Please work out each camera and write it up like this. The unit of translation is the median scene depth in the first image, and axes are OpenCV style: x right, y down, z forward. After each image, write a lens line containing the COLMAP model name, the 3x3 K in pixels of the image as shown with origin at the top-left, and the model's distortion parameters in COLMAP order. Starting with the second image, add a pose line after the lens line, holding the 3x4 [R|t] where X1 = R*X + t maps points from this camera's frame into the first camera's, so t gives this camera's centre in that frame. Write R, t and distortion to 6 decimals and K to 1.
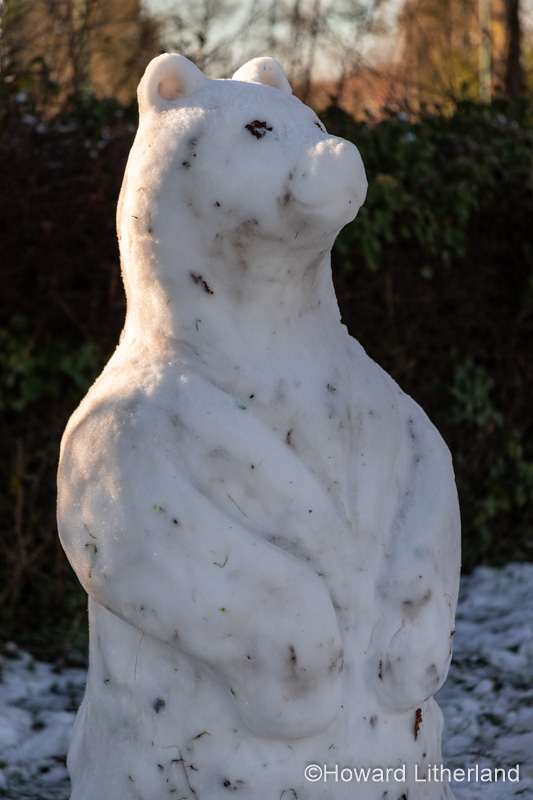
lens RADIAL K [[2187.3, 0, 261.3], [0, 2187.3, 400.5], [0, 0, 1]] dist [-0.053031, 0.000000]
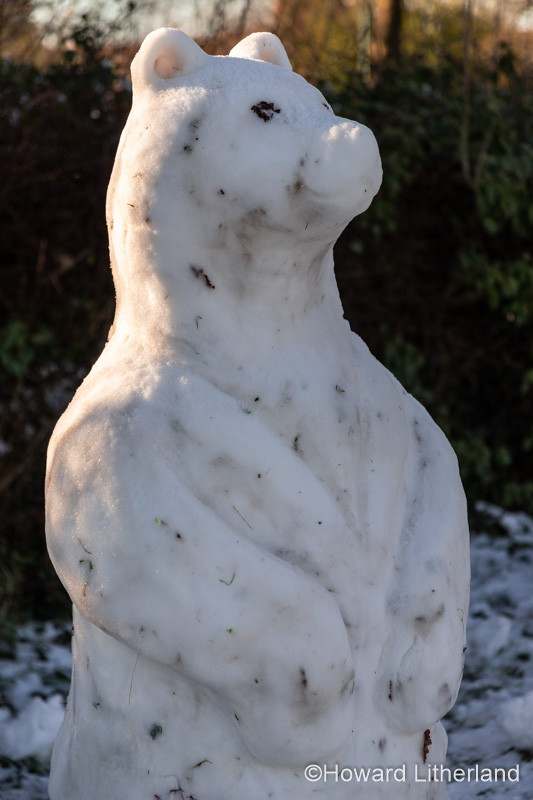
lens RADIAL K [[2187.3, 0, 271.7], [0, 2187.3, 397.9], [0, 0, 1]] dist [-0.053031, 0.000000]
pose [[0.998046, 0.000379, 0.062480, -0.055841], [-0.001404, 0.999865, 0.016350, -0.017607], [-0.062465, -0.016406, 0.997912, 0.072838]]
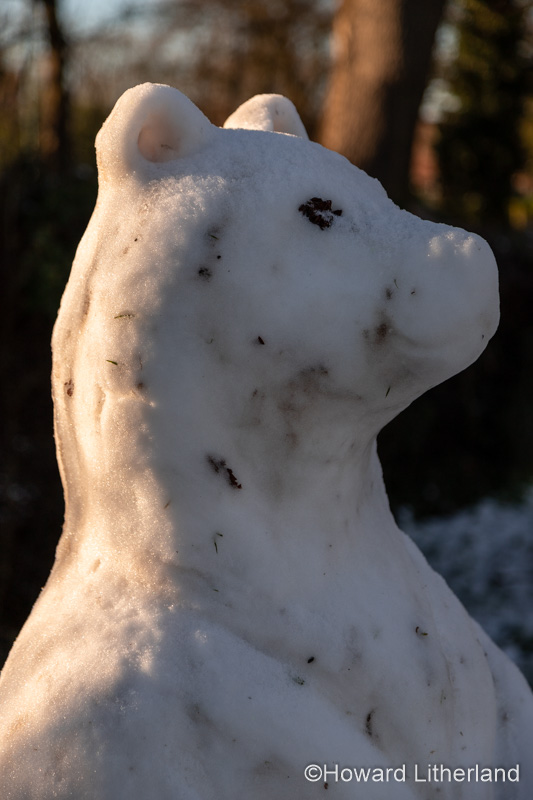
lens RADIAL K [[1863.0, 0, 263.2], [0, 1863.0, 394.2], [0, 0, 1]] dist [0.029870, 0.000000]
pose [[0.973910, -0.015981, 0.226372, -0.130592], [0.017666, 0.999829, -0.005419, -0.071577], [-0.226247, 0.009276, 0.974026, 0.504404]]
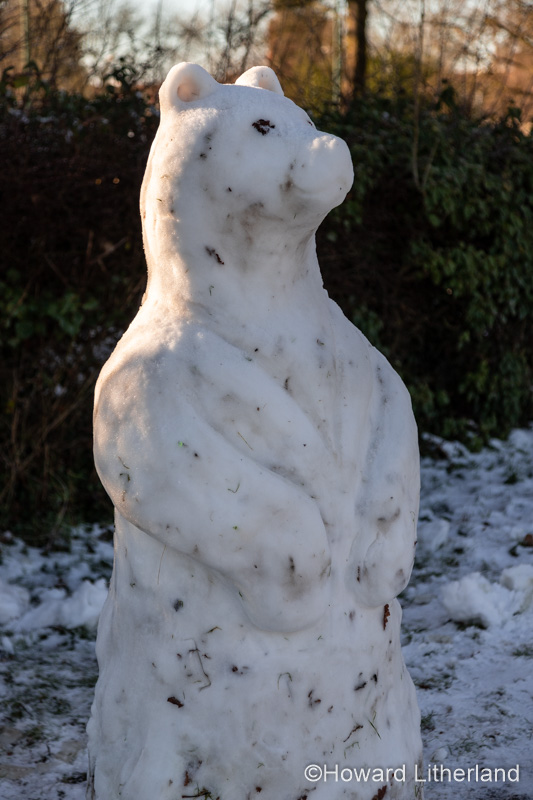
lens RADIAL K [[1668.9, 0, 263.4], [0, 1668.9, 401.7], [0, 0, 1]] dist [-0.012850, 0.000000]
pose [[0.998114, 0.000033, 0.061381, -0.056657], [-0.002762, 0.999011, 0.044378, -0.014160], [-0.061319, -0.044464, 0.997127, 0.081459]]
